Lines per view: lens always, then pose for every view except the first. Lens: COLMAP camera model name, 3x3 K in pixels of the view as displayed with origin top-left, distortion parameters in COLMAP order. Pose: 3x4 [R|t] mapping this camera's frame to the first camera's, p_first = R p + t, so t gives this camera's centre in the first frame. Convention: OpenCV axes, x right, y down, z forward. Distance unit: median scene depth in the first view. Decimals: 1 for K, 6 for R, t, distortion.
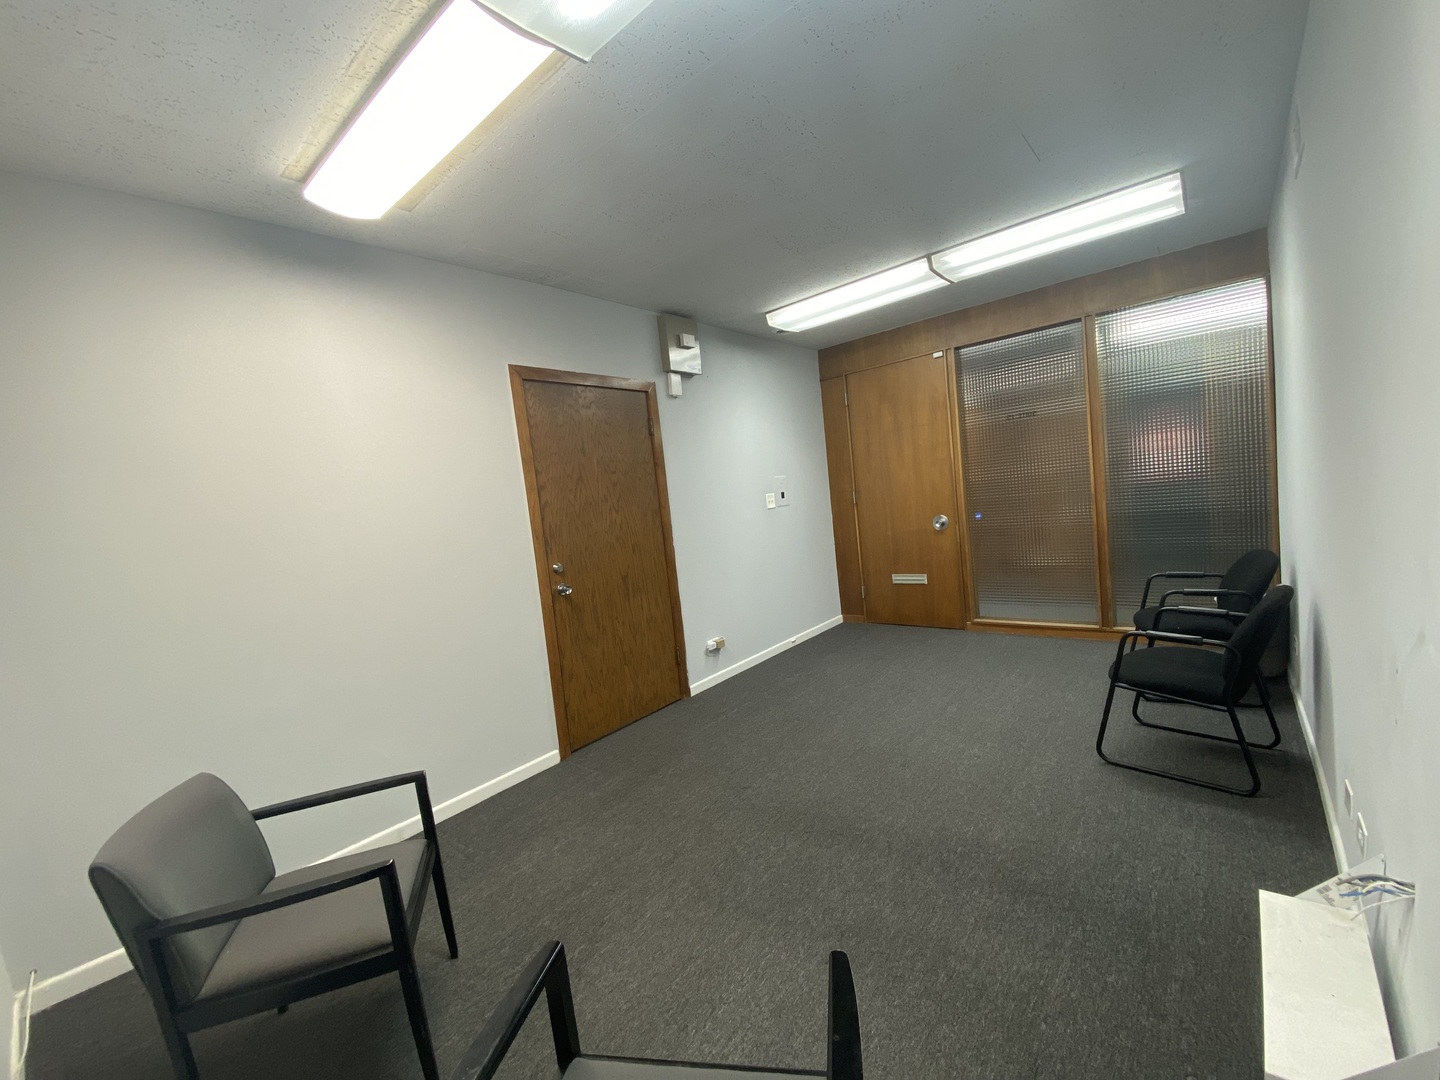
lens RADIAL K [[582.3, 0, 720.0], [0, 582.3, 540.0], [0, 0, 1]] dist [0.000083, -0.000021]
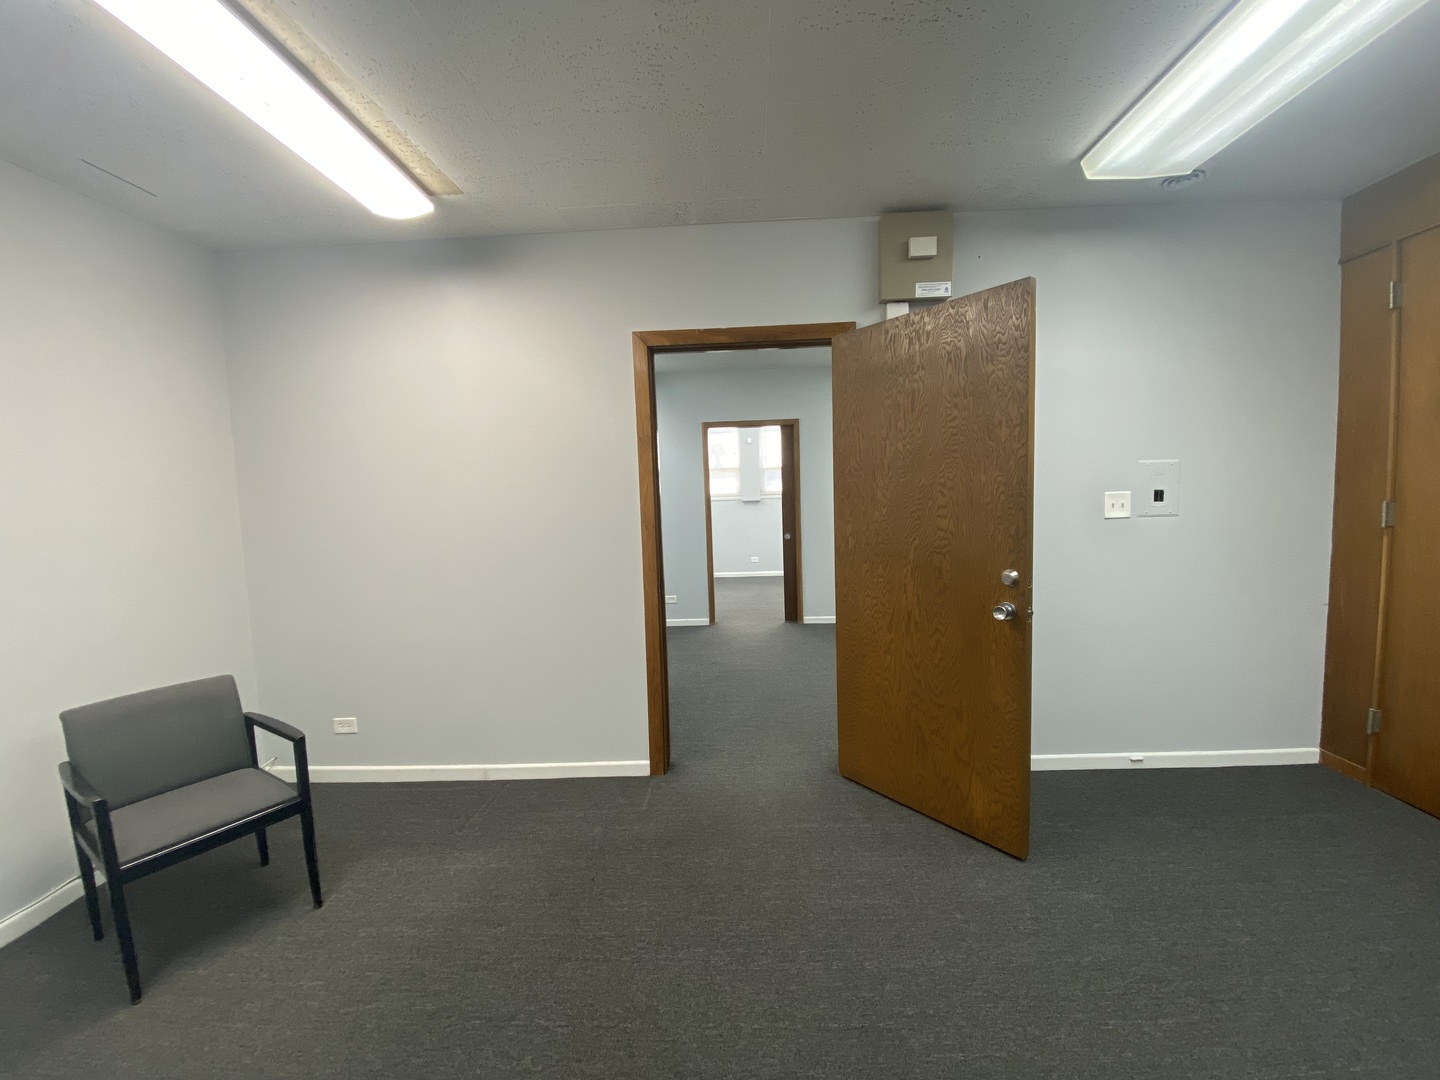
lens RADIAL K [[588.7, 0, 720.0], [0, 588.7, 540.0], [0, 0, 1]] dist [-0.000014, -0.011828]
pose [[0.592902, 0.152390, -0.790724, 0.416123], [-0.085310, 0.988292, 0.126498, -0.097009], [0.800743, -0.007545, 0.598960, 0.482369]]
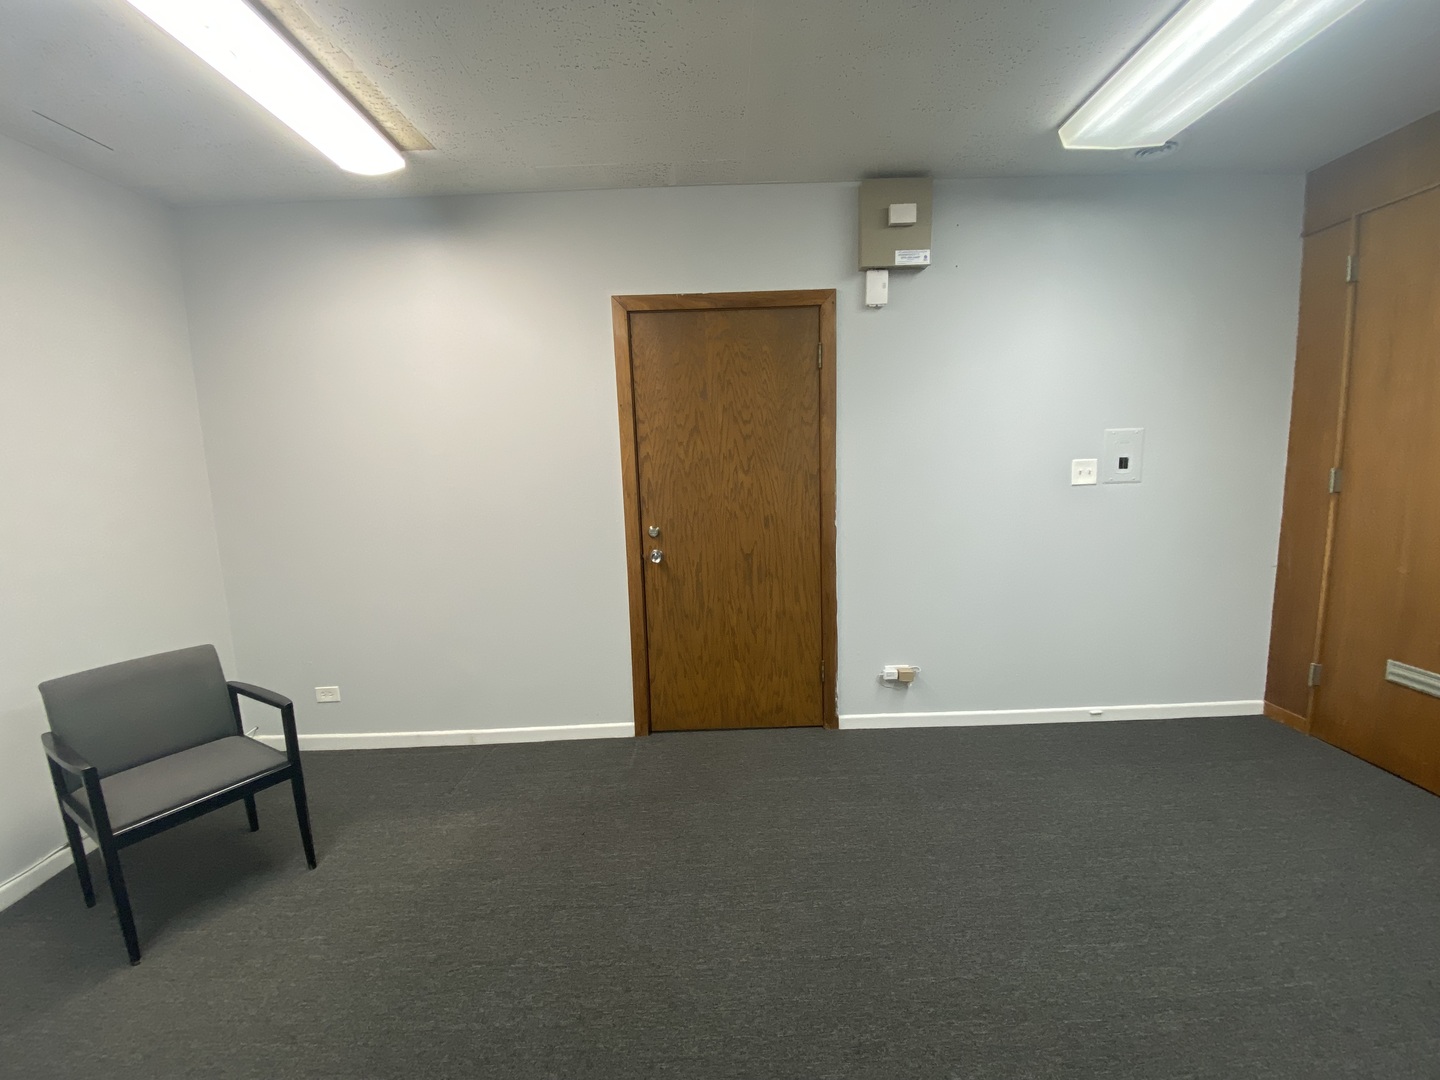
lens RADIAL K [[591.4, 0, 720.0], [0, 591.4, 540.0], [0, 0, 1]] dist [0.003557, -0.014056]
pose [[0.627856, 0.189235, -0.754975, 0.422878], [-0.087226, 0.980991, 0.173347, -0.094665], [0.773427, -0.042983, 0.632427, 0.464141]]
